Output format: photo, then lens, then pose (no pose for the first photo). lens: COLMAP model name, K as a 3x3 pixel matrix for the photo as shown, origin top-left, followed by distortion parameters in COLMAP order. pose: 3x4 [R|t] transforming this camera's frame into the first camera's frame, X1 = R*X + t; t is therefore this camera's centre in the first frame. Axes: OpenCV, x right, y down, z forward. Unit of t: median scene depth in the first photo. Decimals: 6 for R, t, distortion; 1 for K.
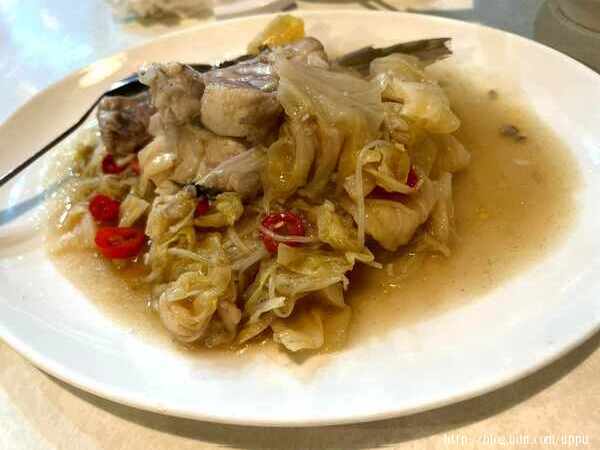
lens RADIAL K [[458.5, 0, 298.6], [0, 458.5, 224.9], [0, 0, 1]] dist [0.011562, -0.021841]
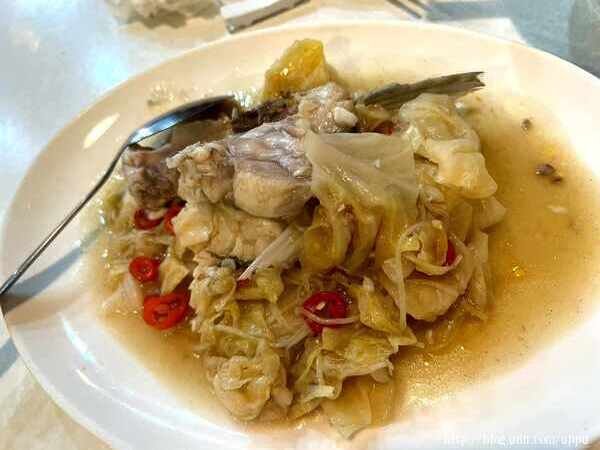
lens RADIAL K [[458.5, 0, 301.7], [0, 458.5, 222.6], [0, 0, 1]] dist [0.011562, -0.021841]
pose [[0.997288, -0.067322, -0.029739, -0.040073], [0.071385, 0.983161, 0.168219, -0.342851], [0.017913, -0.169886, 0.985301, 0.013875]]
